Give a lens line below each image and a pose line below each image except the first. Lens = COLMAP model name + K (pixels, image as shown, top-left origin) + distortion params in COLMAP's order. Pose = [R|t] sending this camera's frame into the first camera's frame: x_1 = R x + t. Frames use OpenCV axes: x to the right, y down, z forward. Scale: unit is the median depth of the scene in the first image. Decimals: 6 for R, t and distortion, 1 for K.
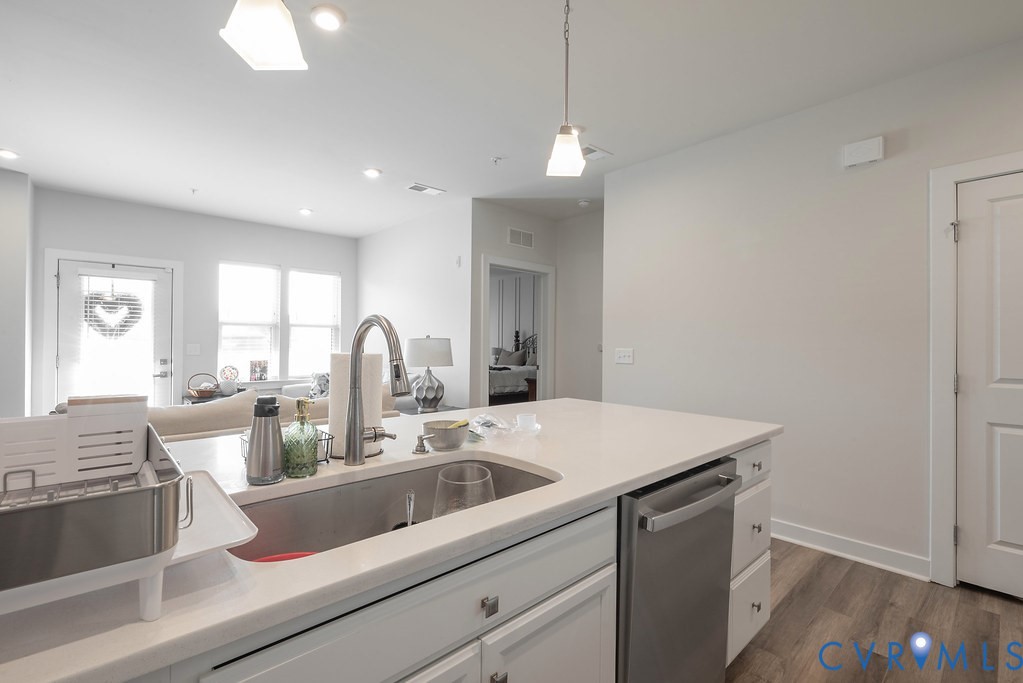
lens RADIAL K [[456.6, 0, 502.9], [0, 456.6, 345.8], [0, 0, 1]] dist [0.001129, -0.000082]
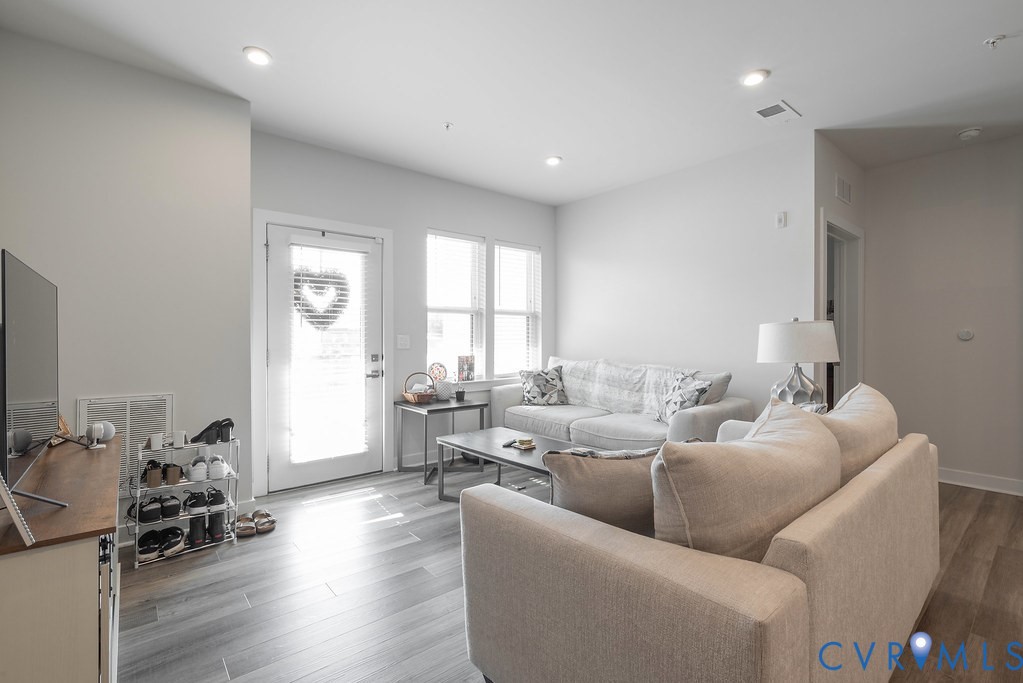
lens RADIAL K [[456.6, 0, 515.1], [0, 456.6, 341.6], [0, 0, 1]] dist [0.001129, -0.000082]
pose [[0.998868, -0.006141, -0.047167, -0.474319], [0.006206, 0.999980, 0.001231, 0.008193], [0.047159, -0.001523, 0.998886, 0.237059]]
